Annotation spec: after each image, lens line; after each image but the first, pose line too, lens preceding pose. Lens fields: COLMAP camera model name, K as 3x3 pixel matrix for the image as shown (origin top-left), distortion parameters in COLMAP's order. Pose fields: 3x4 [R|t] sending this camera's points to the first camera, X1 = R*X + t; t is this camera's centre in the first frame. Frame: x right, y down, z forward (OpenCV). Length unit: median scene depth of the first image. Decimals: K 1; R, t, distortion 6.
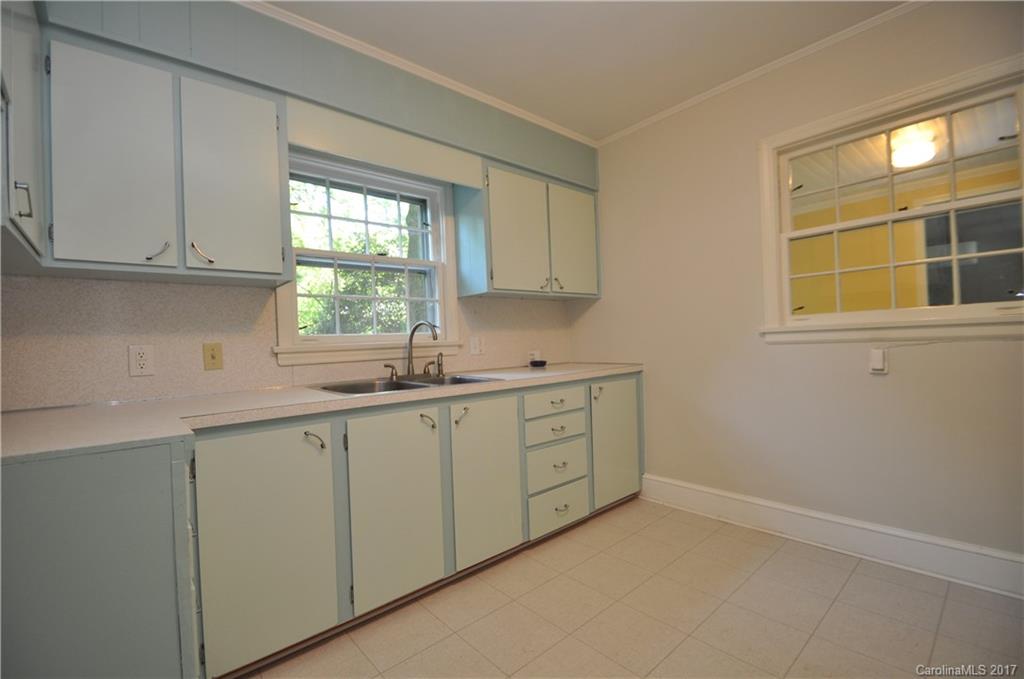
lens RADIAL K [[447.7, 0, 496.6], [0, 447.7, 345.0], [0, 0, 1]] dist [0.000263, -0.008353]
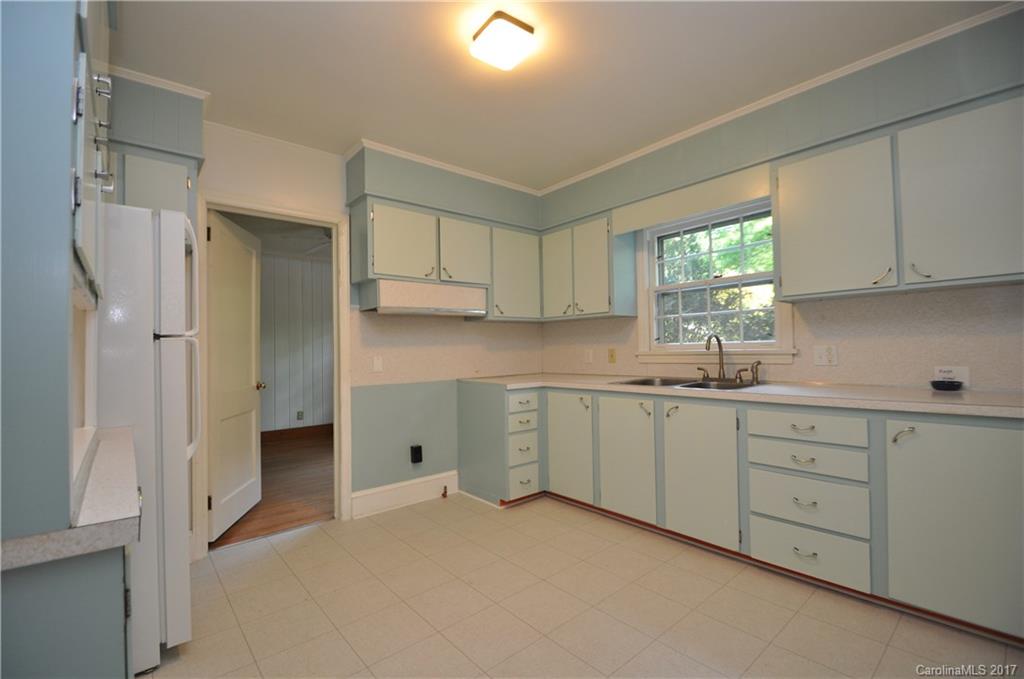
lens RADIAL K [[447.7, 0, 512.0], [0, 447.7, 342.8], [0, 0, 1]] dist [0.000263, -0.008353]
pose [[0.006380, 0.024786, -0.999672, 1.008438], [0.018040, 0.999527, 0.024897, -0.067309], [0.999817, -0.018193, 0.005930, 0.456986]]
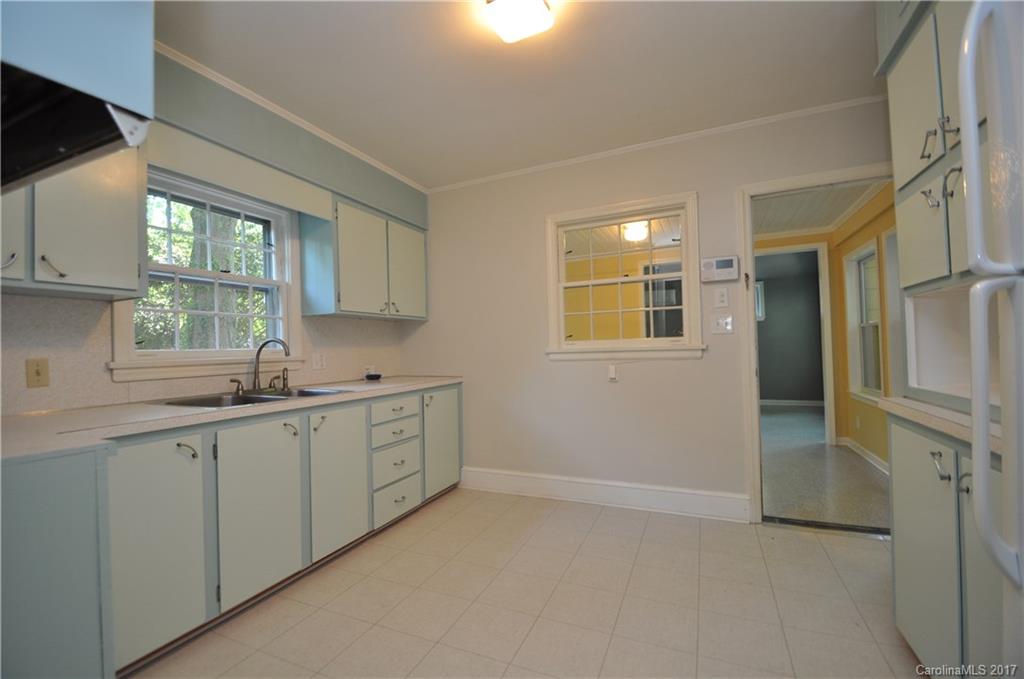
lens RADIAL K [[447.7, 0, 507.6], [0, 447.7, 343.1], [0, 0, 1]] dist [0.000263, -0.008353]
pose [[0.899945, 0.022322, 0.435432, -0.124969], [-0.007507, 0.999334, -0.035714, -0.007915], [-0.435939, 0.028872, 0.899513, -0.201854]]
